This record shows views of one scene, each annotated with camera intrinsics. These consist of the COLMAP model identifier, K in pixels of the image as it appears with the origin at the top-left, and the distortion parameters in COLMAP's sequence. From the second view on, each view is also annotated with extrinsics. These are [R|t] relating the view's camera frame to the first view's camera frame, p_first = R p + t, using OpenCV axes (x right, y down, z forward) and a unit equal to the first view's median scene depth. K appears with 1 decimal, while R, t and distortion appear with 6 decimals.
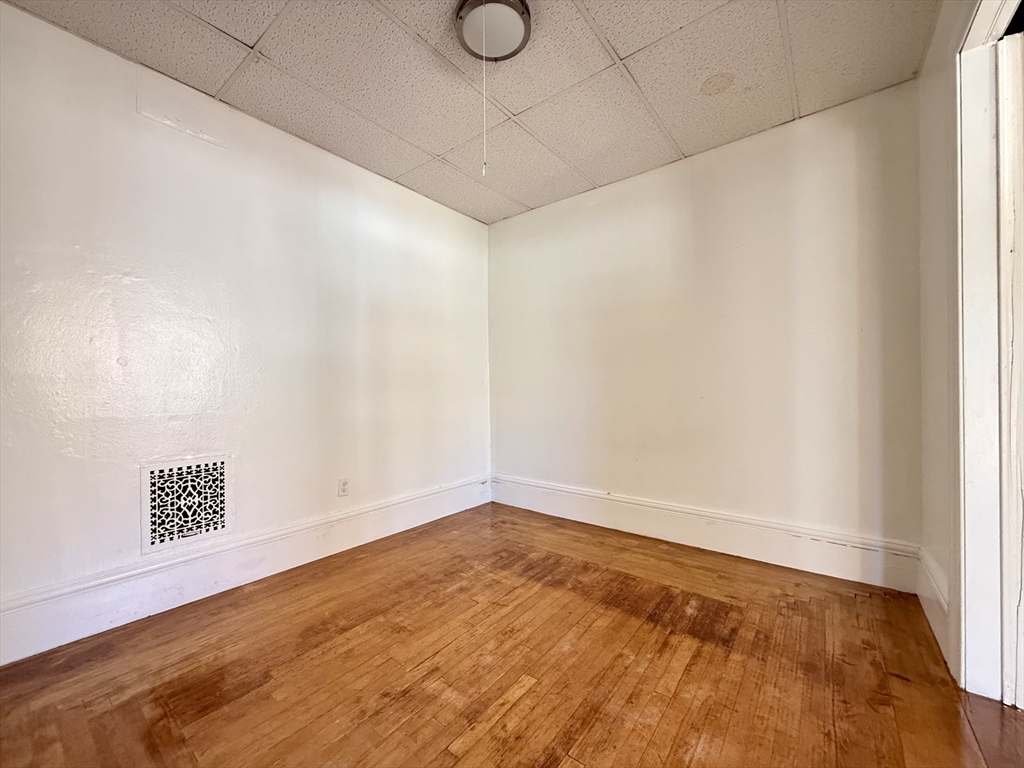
lens RADIAL K [[408.3, 0, 513.0], [0, 408.3, 386.3], [0, 0, 1]] dist [-0.001758, -0.000334]
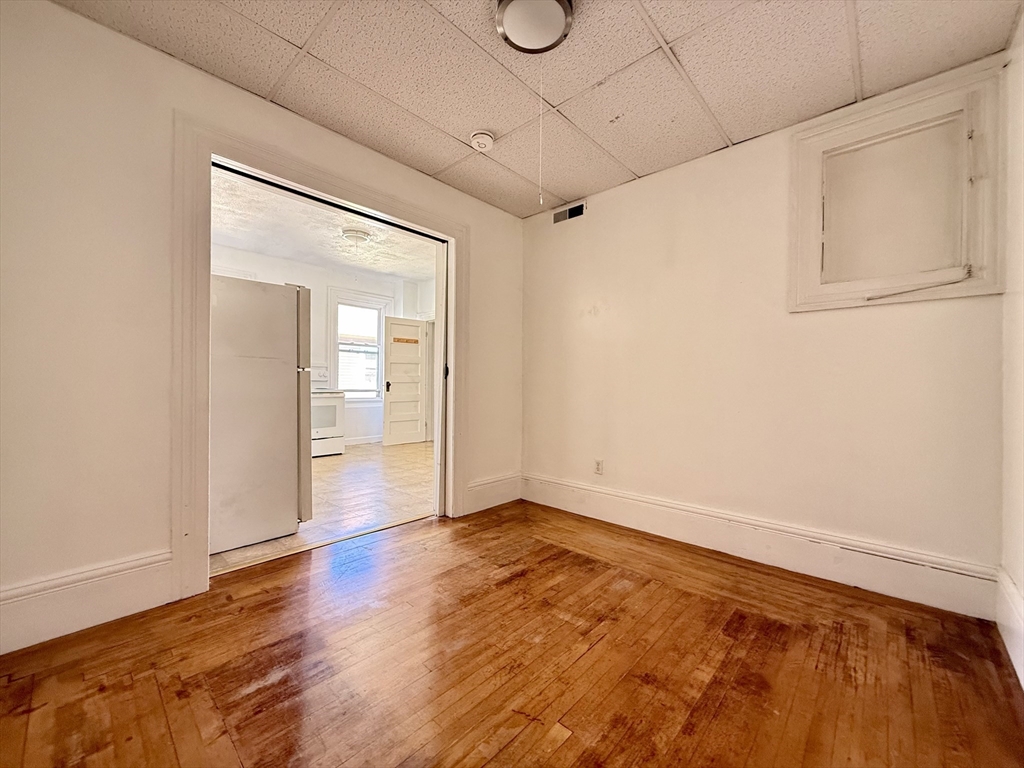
lens RADIAL K [[408.3, 0, 510.1], [0, 408.3, 384.5], [0, 0, 1]] dist [-0.001758, -0.000334]
pose [[-0.996477, -0.001489, 0.083851, -0.076158], [-0.001650, 0.999997, -0.001853, 0.007225], [-0.083848, -0.001985, -0.996477, 2.028816]]
